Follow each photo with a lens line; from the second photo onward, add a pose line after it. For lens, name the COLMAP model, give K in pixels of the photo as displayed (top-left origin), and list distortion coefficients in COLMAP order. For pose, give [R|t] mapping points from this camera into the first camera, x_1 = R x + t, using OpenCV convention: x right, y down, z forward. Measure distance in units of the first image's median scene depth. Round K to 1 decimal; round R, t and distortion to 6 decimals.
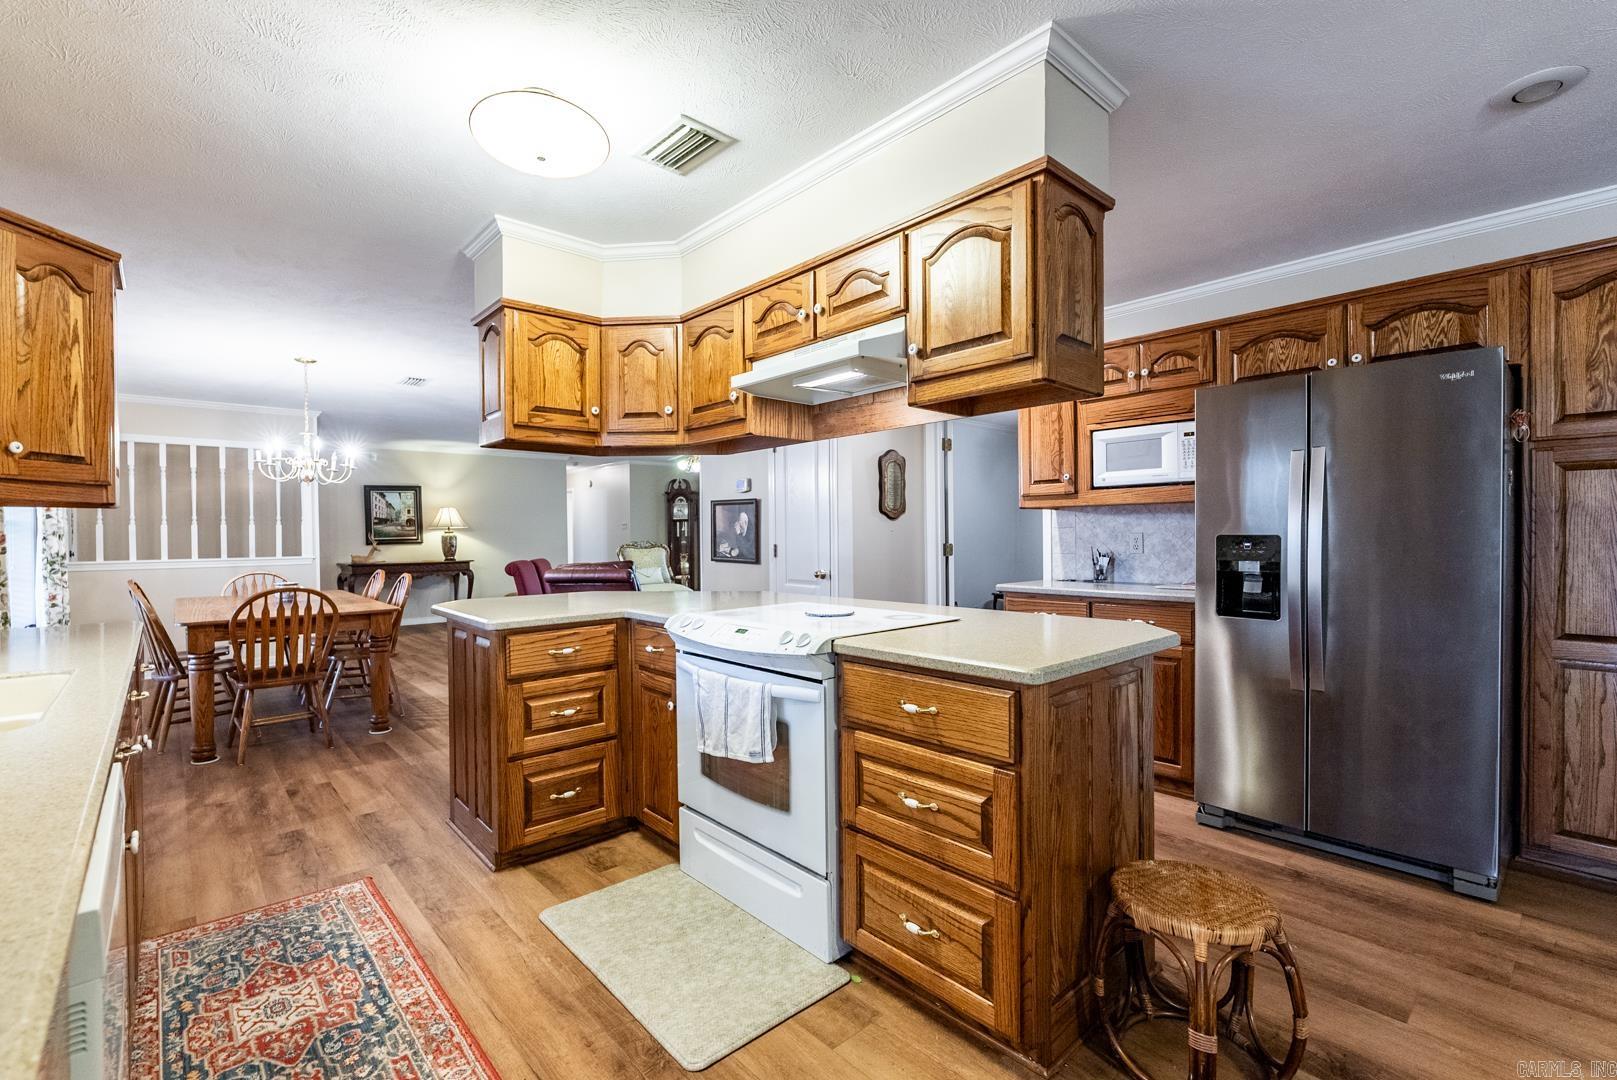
lens RADIAL K [[714.8, 0, 806.4], [0, 714.8, 539.0], [0, 0, 1]] dist [-0.006877, 0.001253]
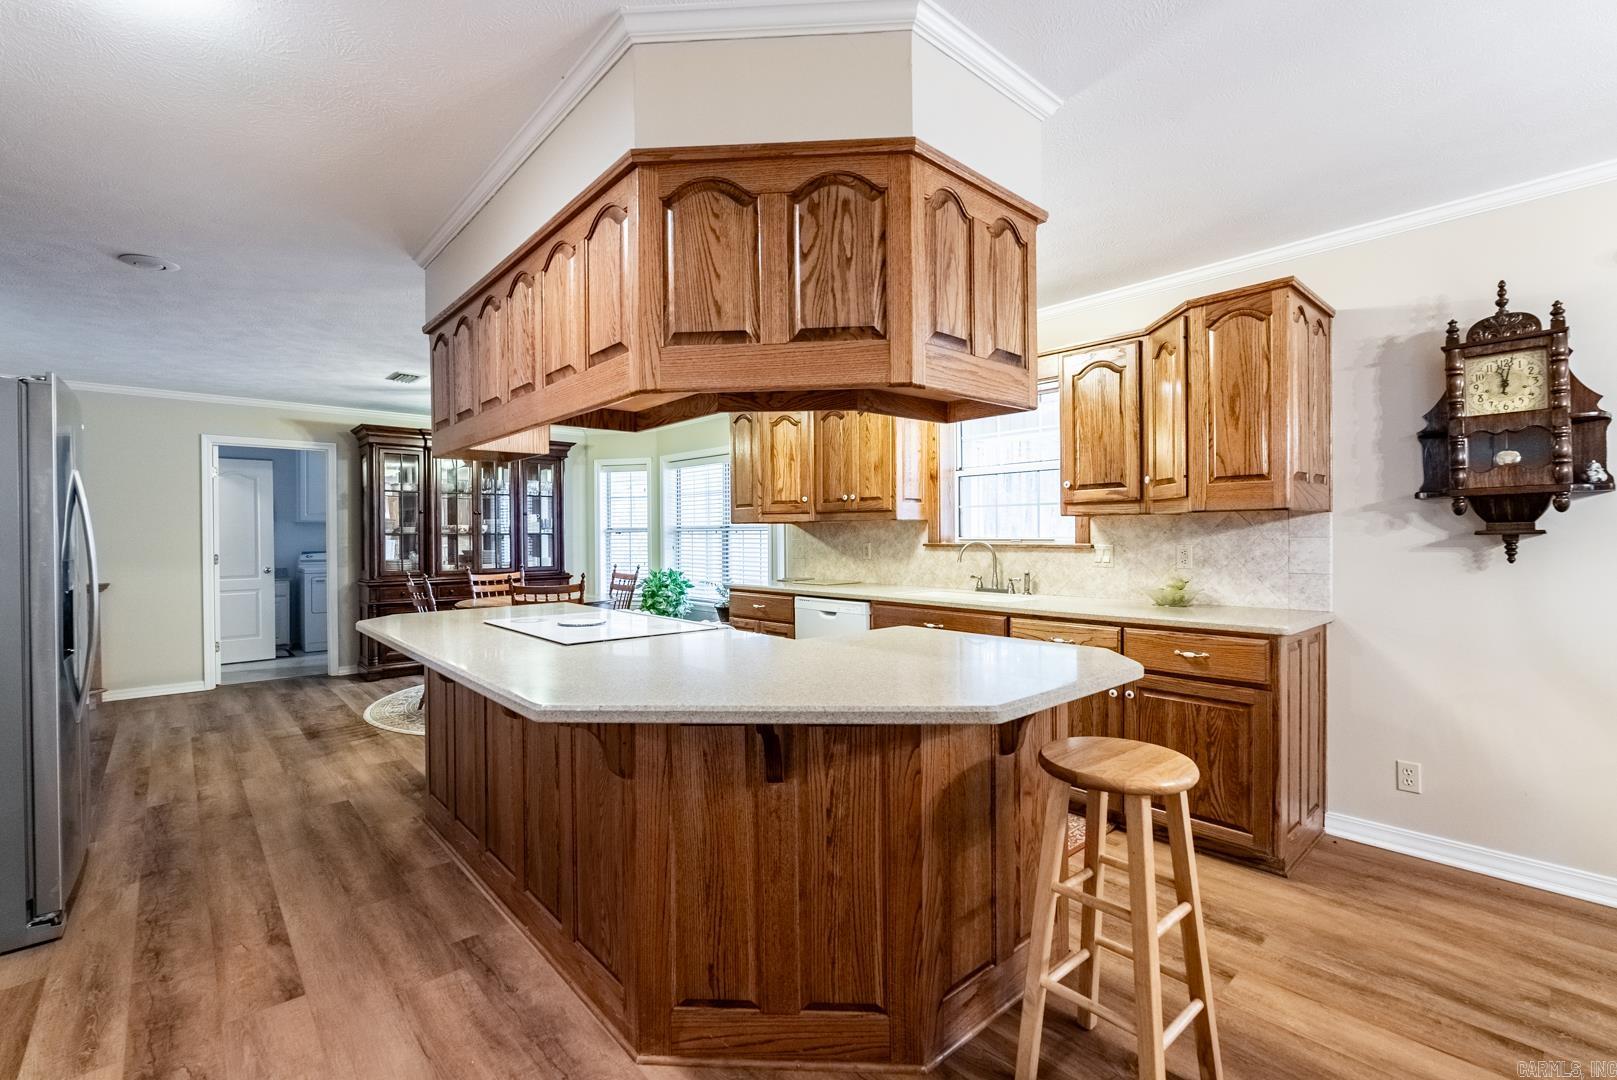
lens RADIAL K [[714.8, 0, 808.4], [0, 714.8, 542.1], [0, 0, 1]] dist [-0.006877, 0.001253]
pose [[-0.999807, 0.019332, 0.003598, -0.204825], [0.019393, 0.999653, 0.017829, -0.018661], [-0.003252, 0.017895, -0.999835, 1.346584]]
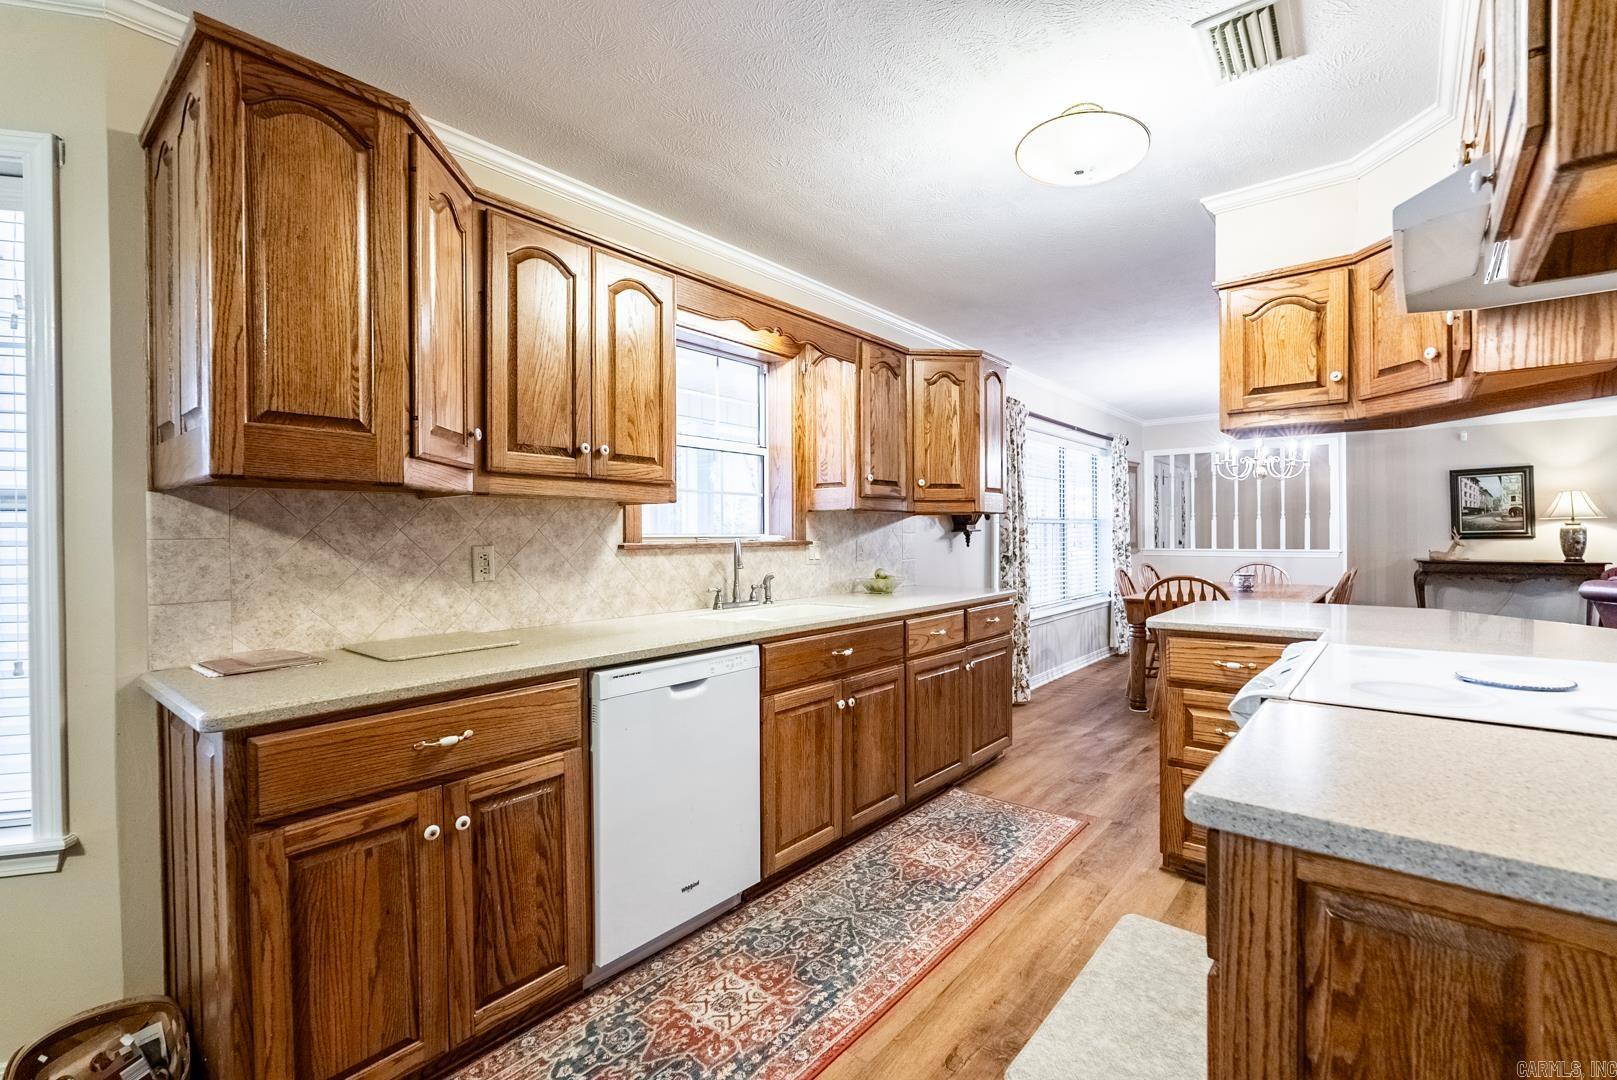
lens RADIAL K [[714.8, 0, 810.6], [0, 714.8, 539.1], [0, 0, 1]] dist [-0.006877, 0.001253]
pose [[0.143525, 0.016652, -0.989507, 0.324117], [-0.002836, 0.999861, 0.016415, -0.008877], [0.989643, 0.000451, 0.143553, 0.249965]]
